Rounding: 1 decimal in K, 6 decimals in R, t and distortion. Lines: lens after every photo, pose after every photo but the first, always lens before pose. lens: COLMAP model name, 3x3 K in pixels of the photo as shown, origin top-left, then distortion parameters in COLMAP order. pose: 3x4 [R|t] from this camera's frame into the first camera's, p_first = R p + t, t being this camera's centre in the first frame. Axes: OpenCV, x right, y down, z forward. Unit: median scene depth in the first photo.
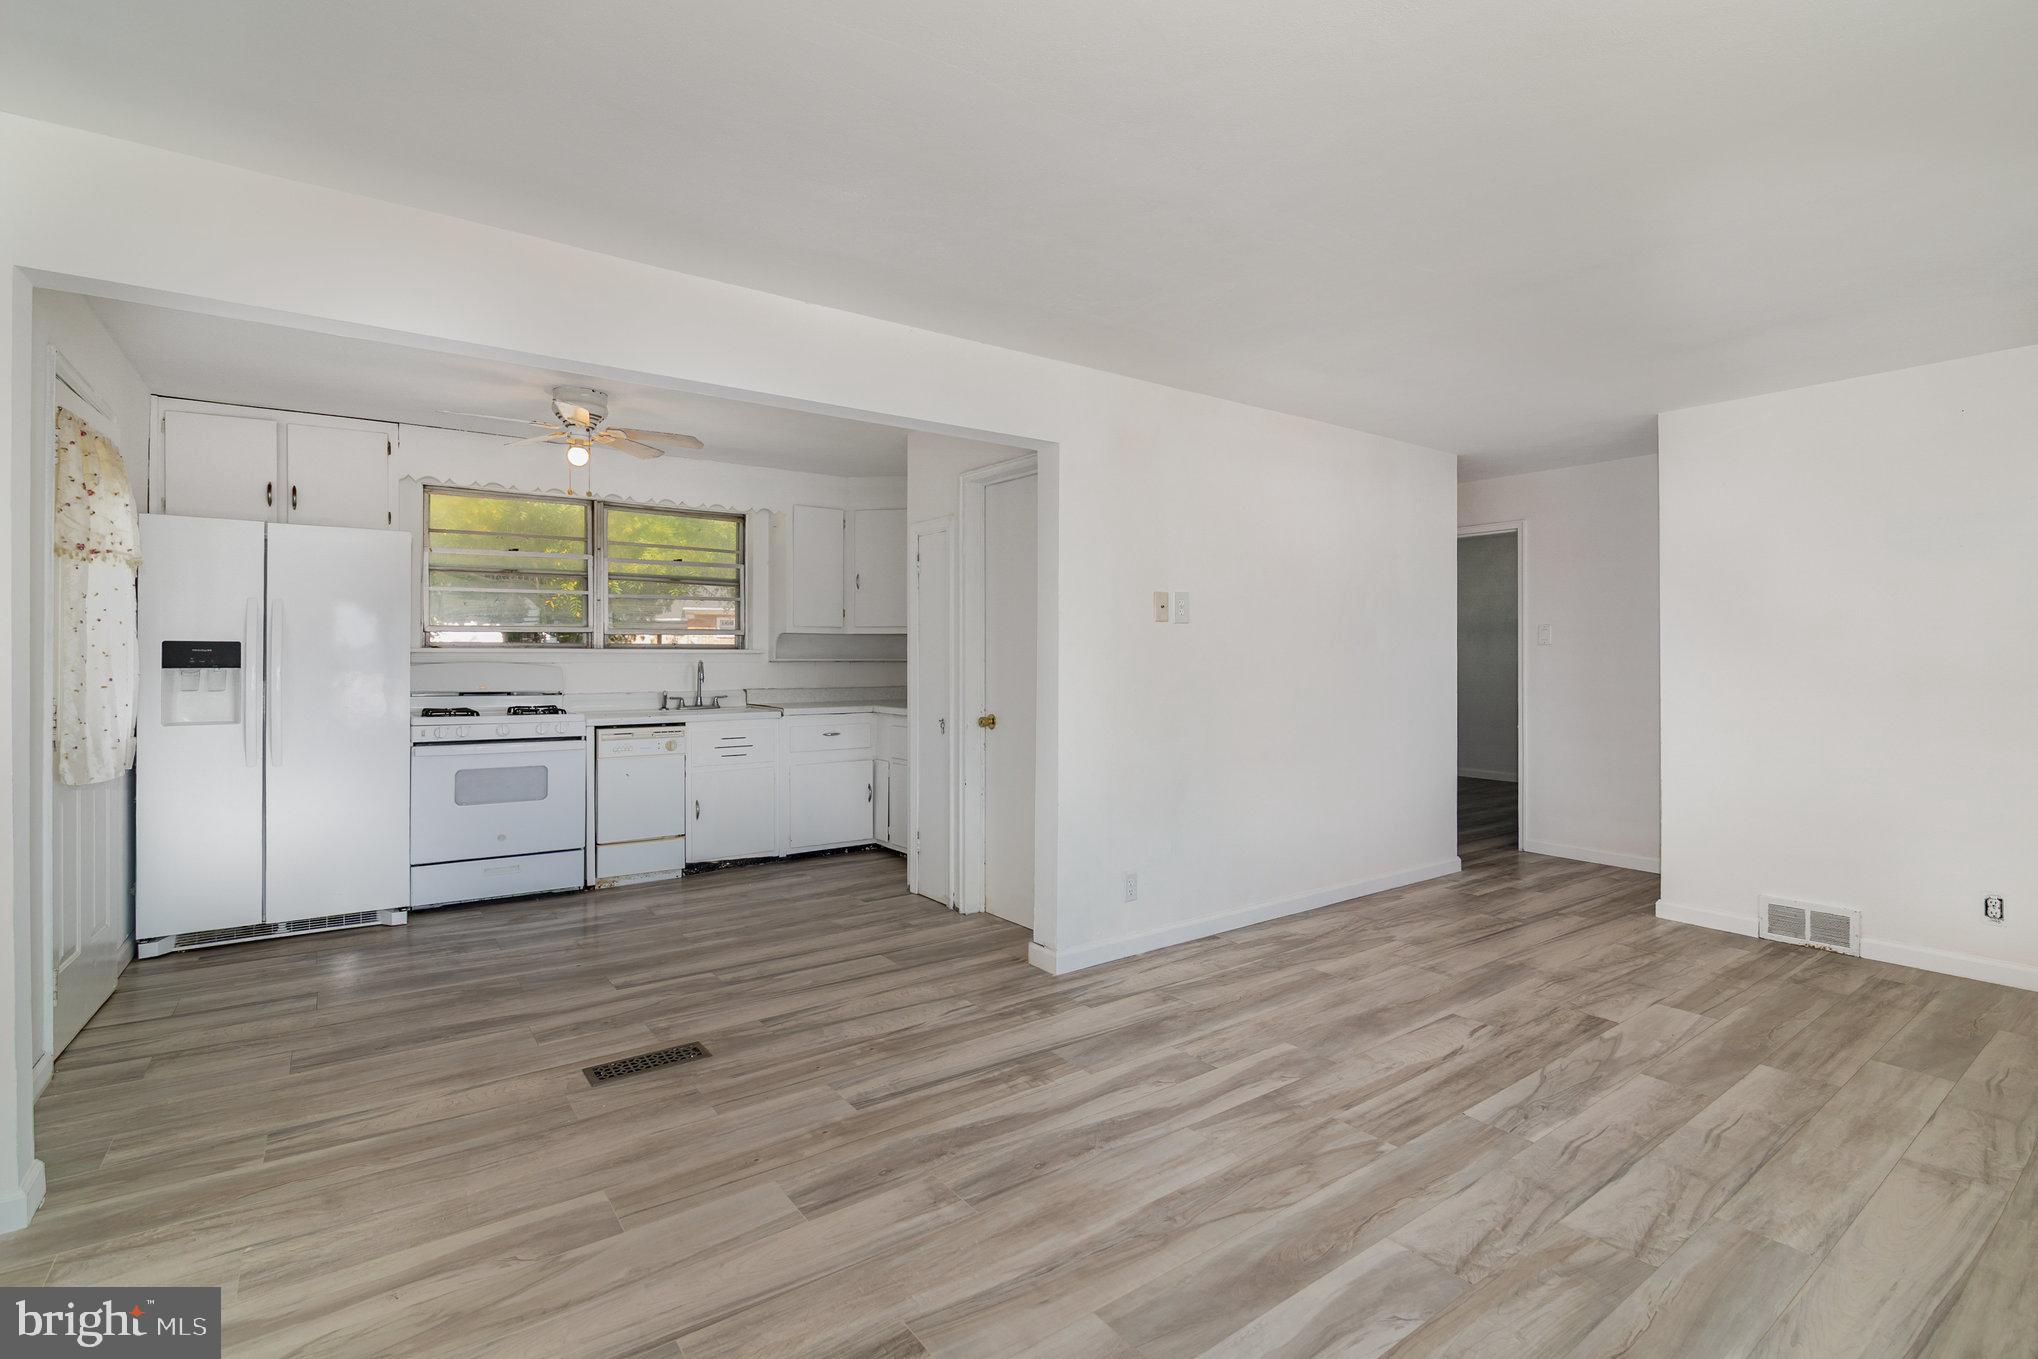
lens RADIAL K [[952.1, 0, 1019.8], [0, 952.1, 656.0], [0, 0, 1]] dist [-0.012112, 0.000299]
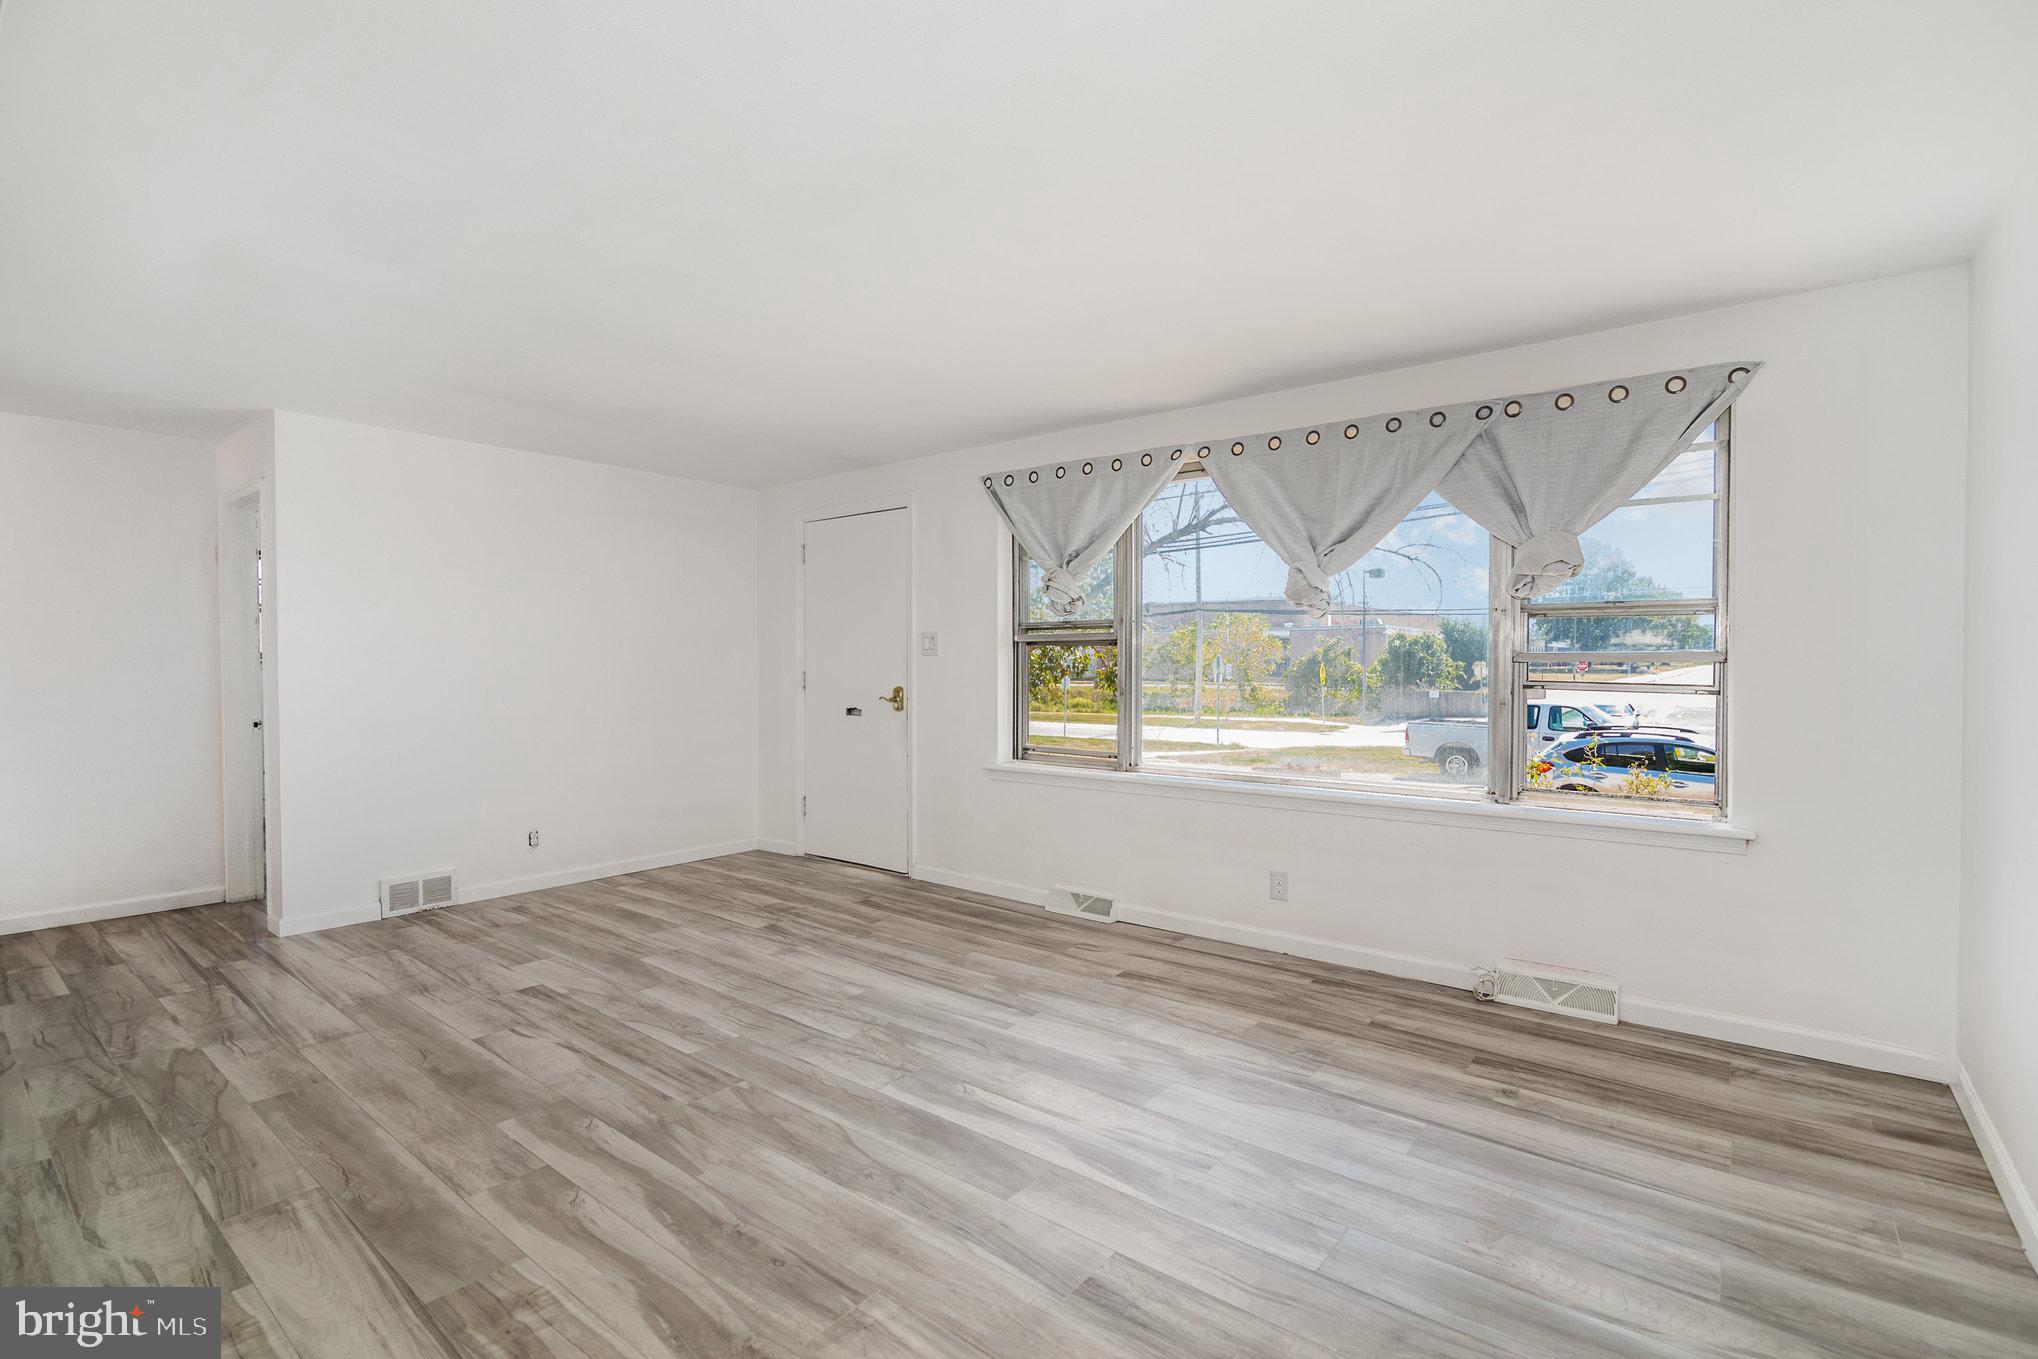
lens RADIAL K [[923.7, 0, 1036.5], [0, 923.7, 678.7], [0, 0, 1]] dist [-0.011432, 0.000243]
pose [[-0.274284, -0.017224, 0.961494, -0.568704], [0.001408, 0.999831, 0.018312, -0.003793], [-0.961648, 0.006376, -0.274214, 0.682787]]
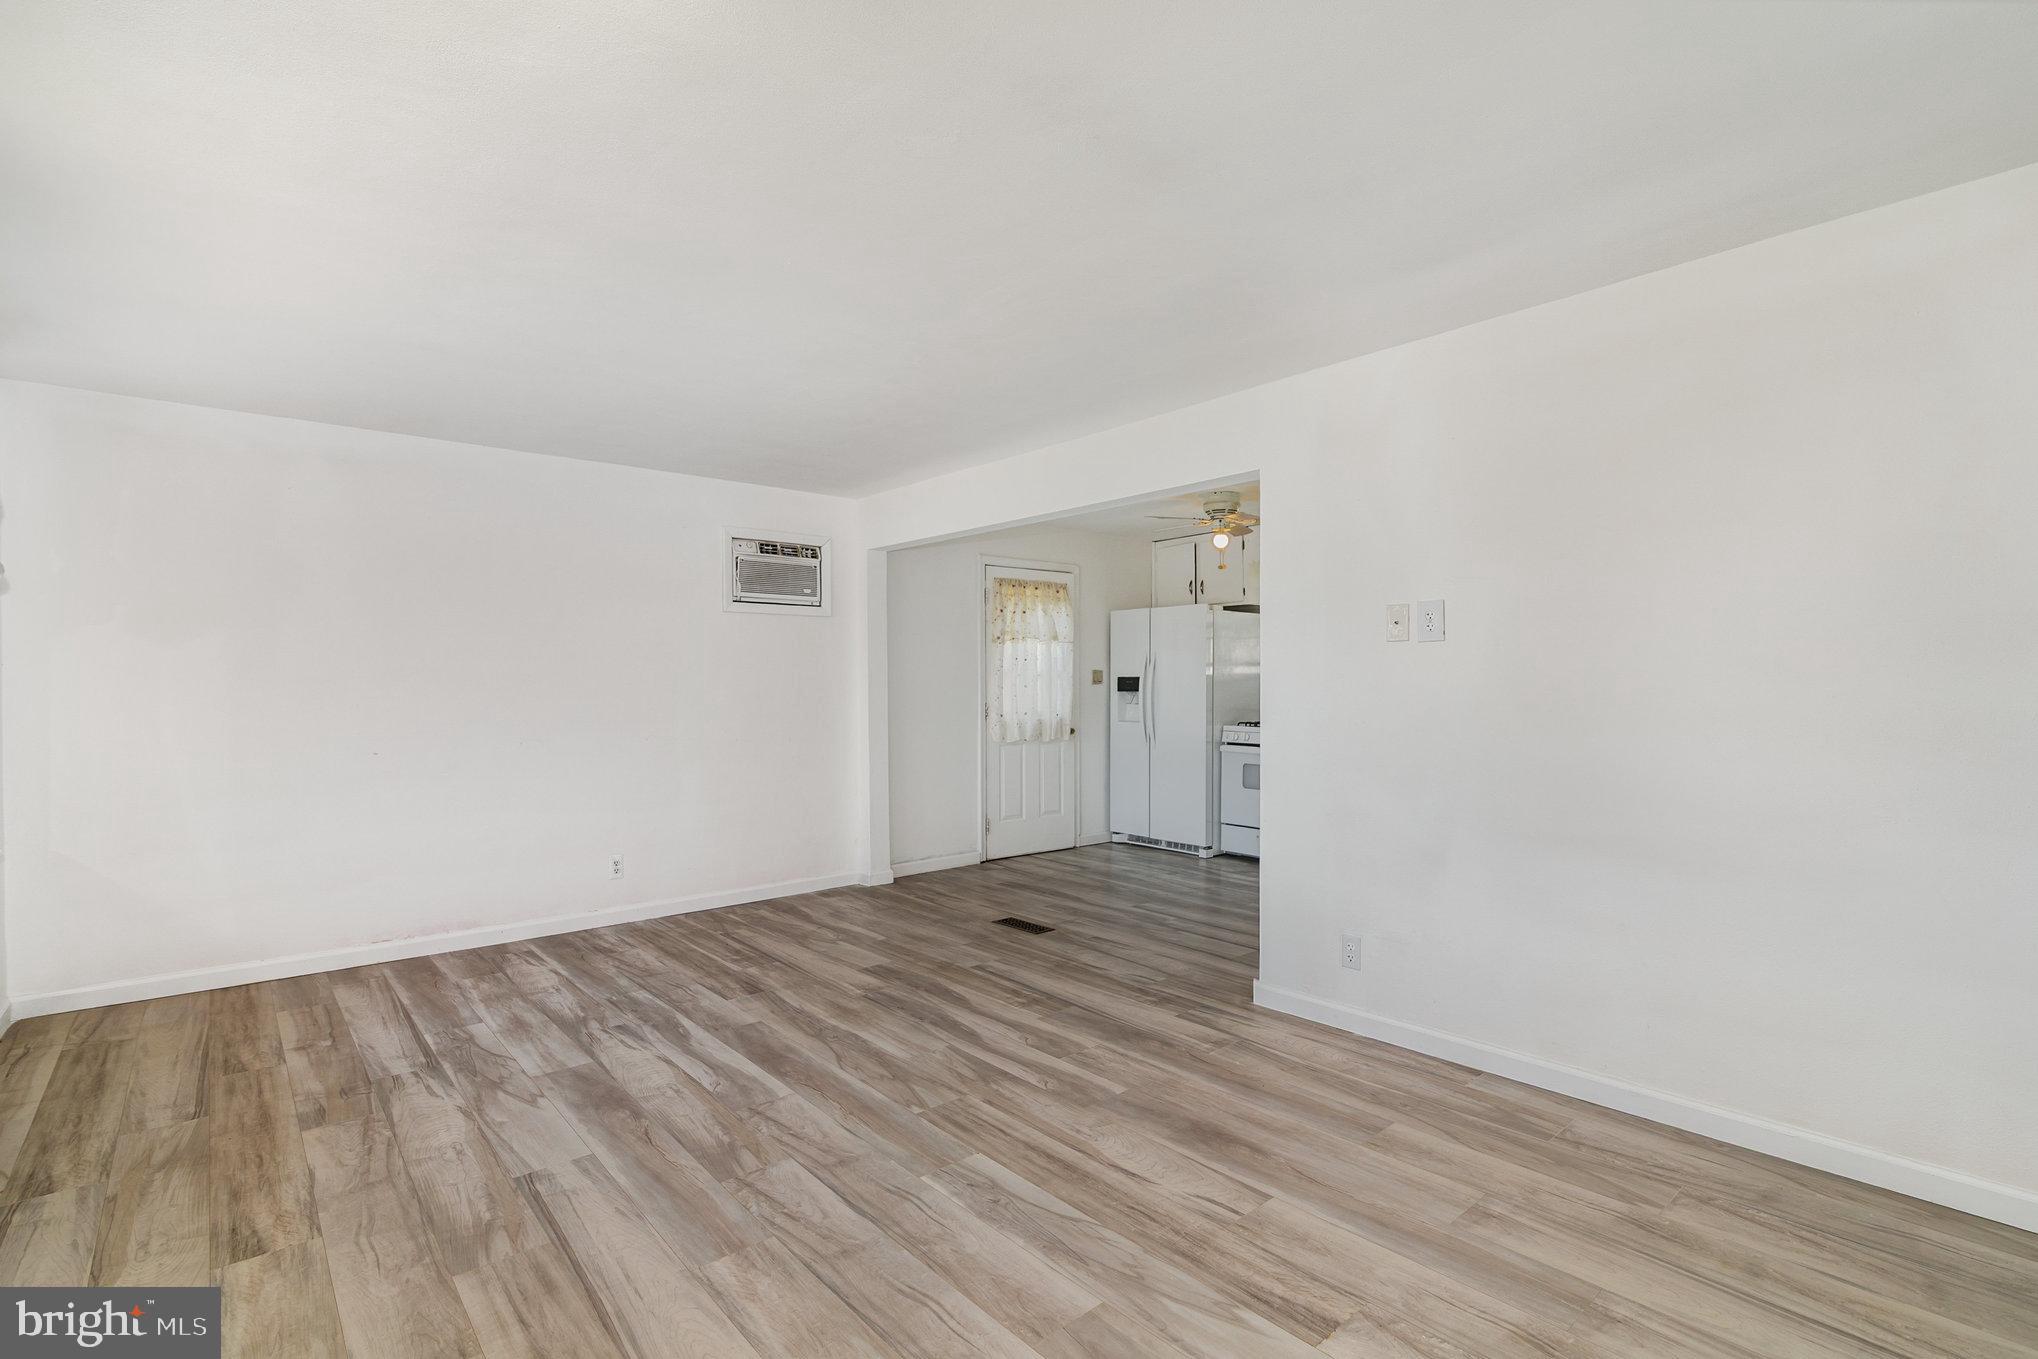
lens RADIAL K [[952.1, 0, 1019.8], [0, 952.1, 656.0], [0, 0, 1]] dist [-0.012112, 0.000299]
pose [[0.069841, -0.031140, -0.997072, 1.117372], [0.004574, 0.999512, -0.030896, -0.000059], [0.997548, -0.002402, 0.069949, 0.743430]]
